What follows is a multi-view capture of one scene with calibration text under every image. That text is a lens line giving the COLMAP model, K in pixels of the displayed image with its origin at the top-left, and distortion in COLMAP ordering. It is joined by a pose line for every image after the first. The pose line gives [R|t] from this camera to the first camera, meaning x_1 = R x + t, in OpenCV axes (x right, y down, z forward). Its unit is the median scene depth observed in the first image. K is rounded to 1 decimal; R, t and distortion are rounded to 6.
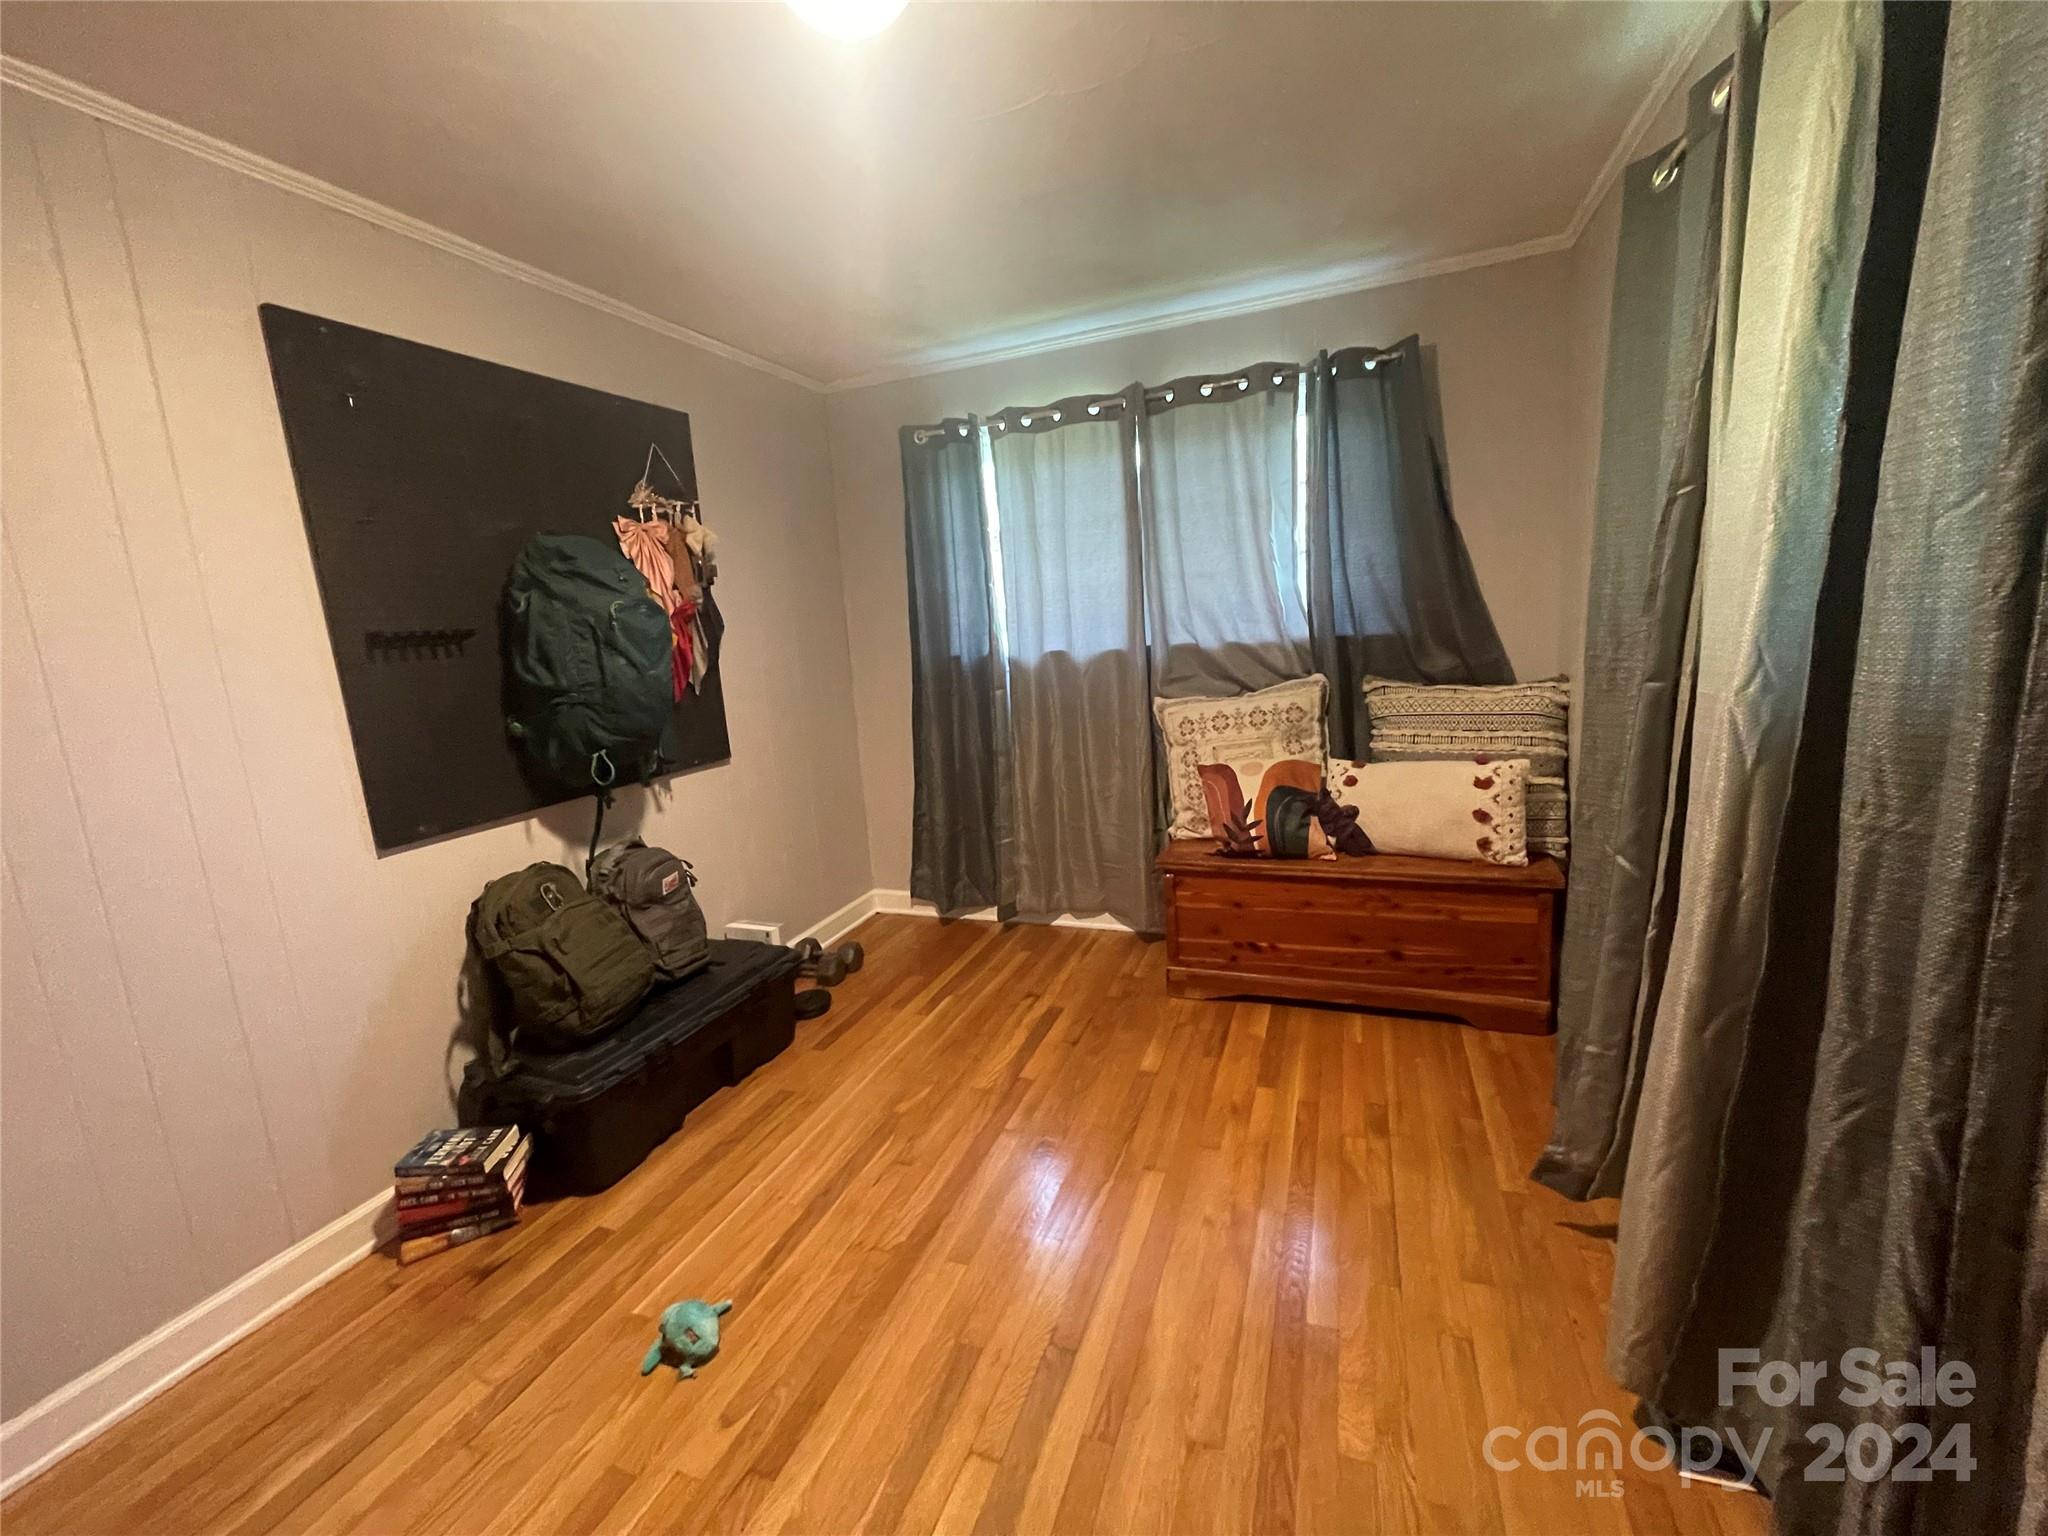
lens RADIAL K [[819.5, 0, 1025.7], [0, 819.5, 767.9], [0, 0, 1]] dist [-0.006795, 0.000684]
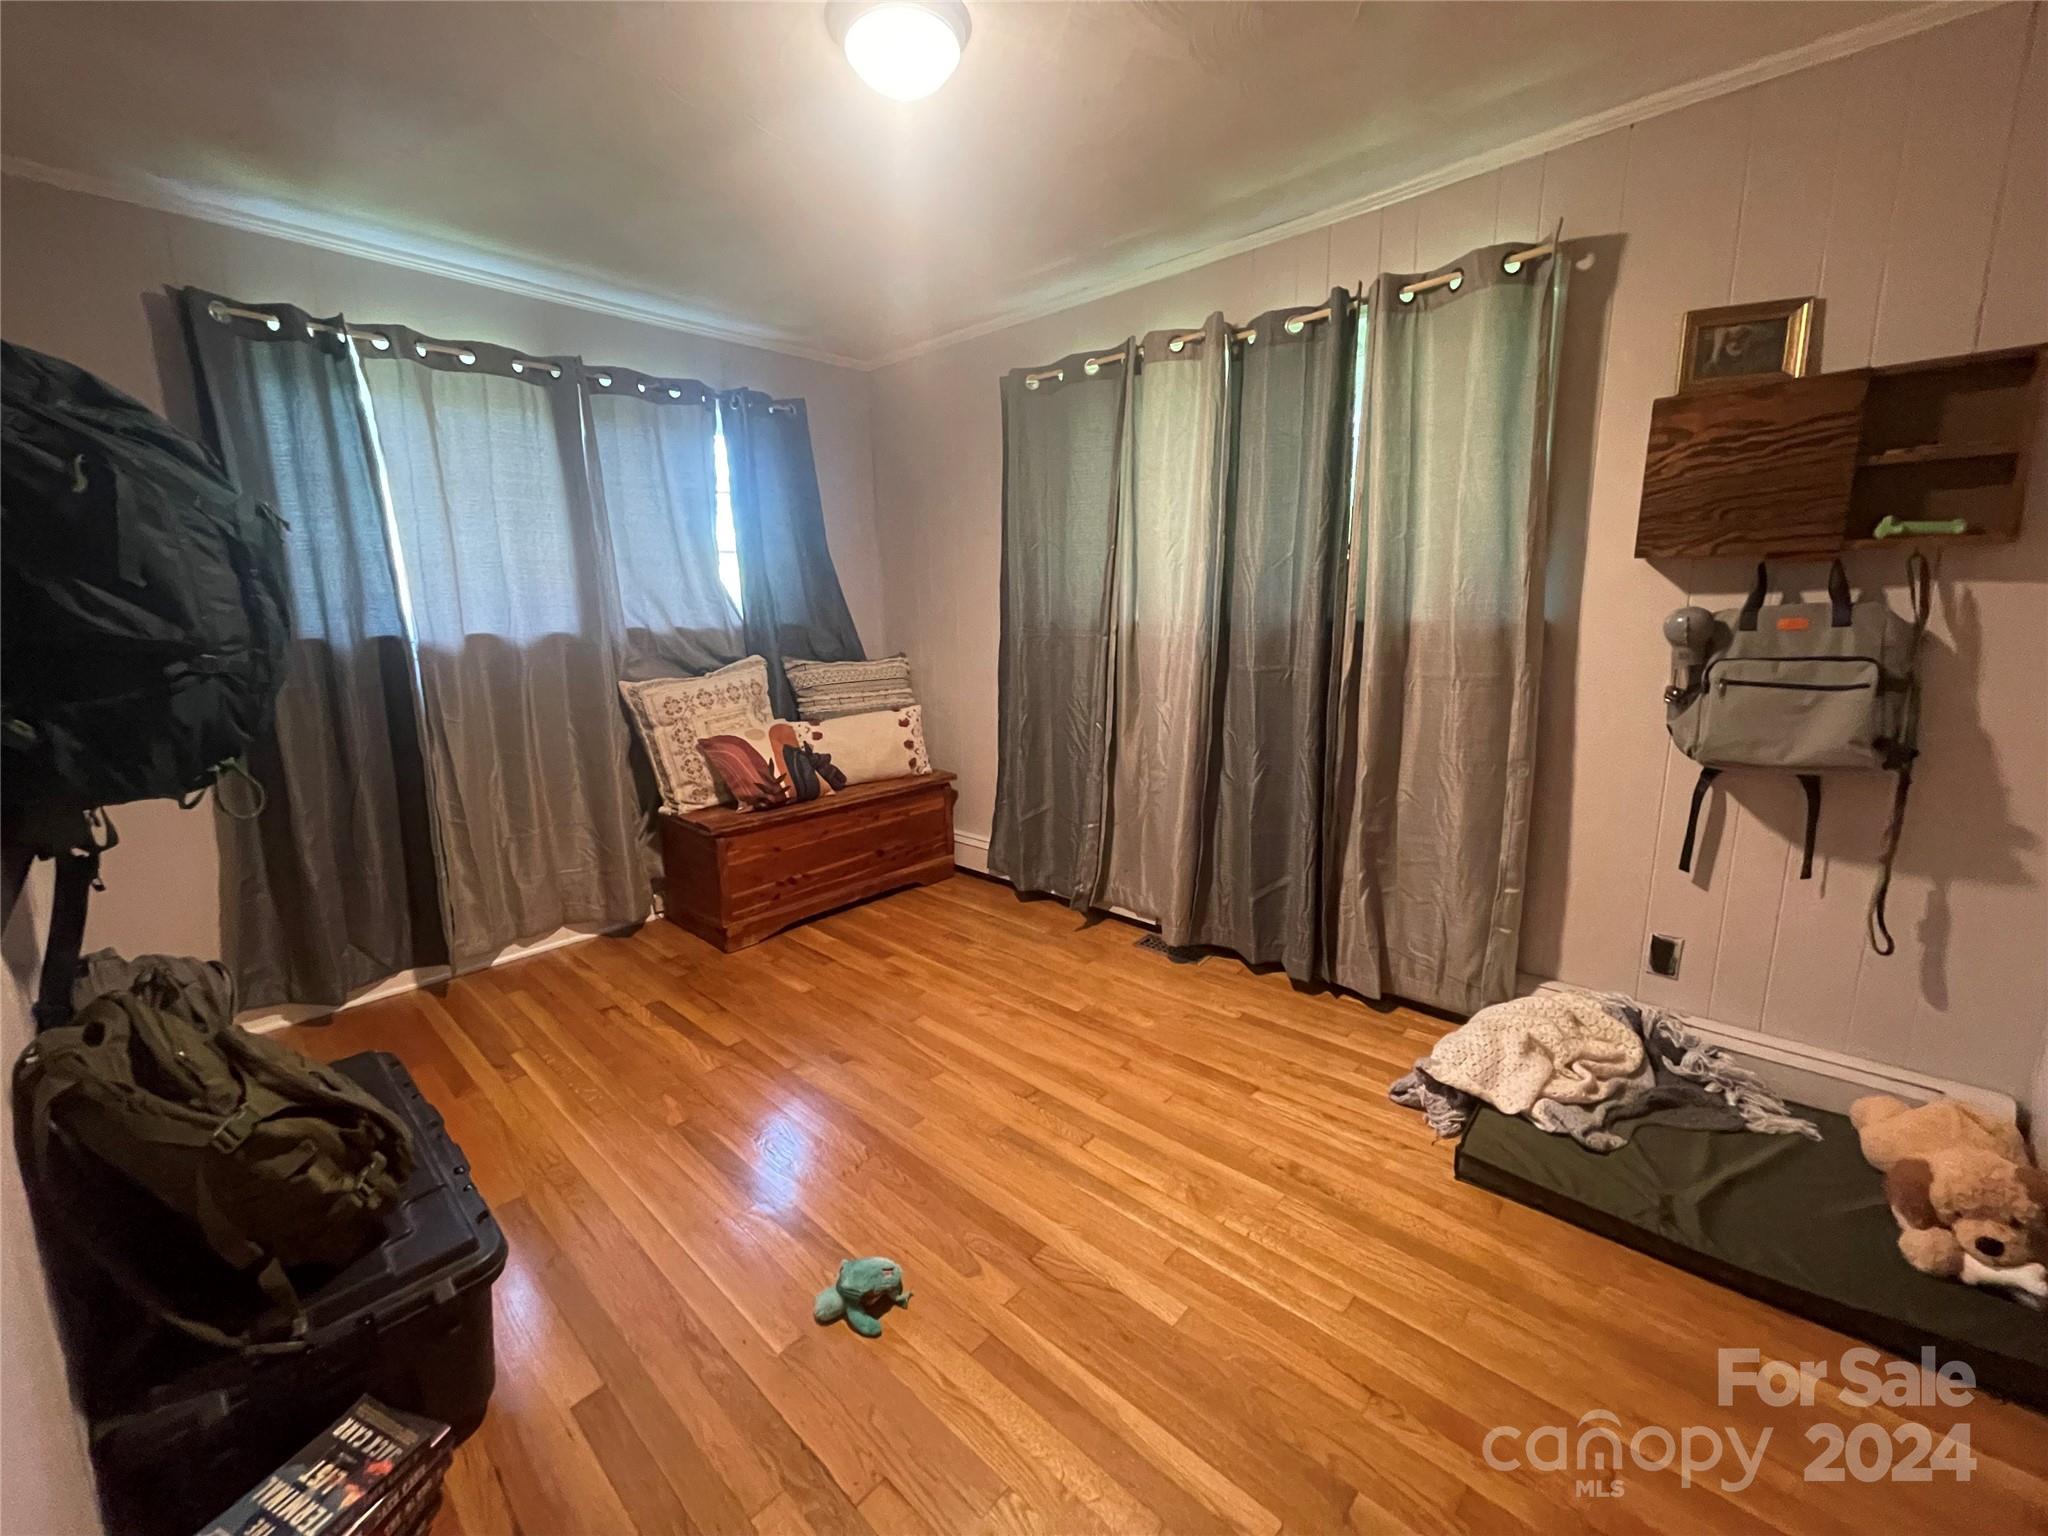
lens RADIAL K [[819.5, 0, 1026.6], [0, 819.5, 763.3], [0, 0, 1]] dist [-0.006795, 0.000684]
pose [[0.360234, -0.118566, 0.925296, -0.647604], [0.153730, 0.985874, 0.066479, 0.022662], [-0.920108, 0.118298, 0.373373, 0.213567]]
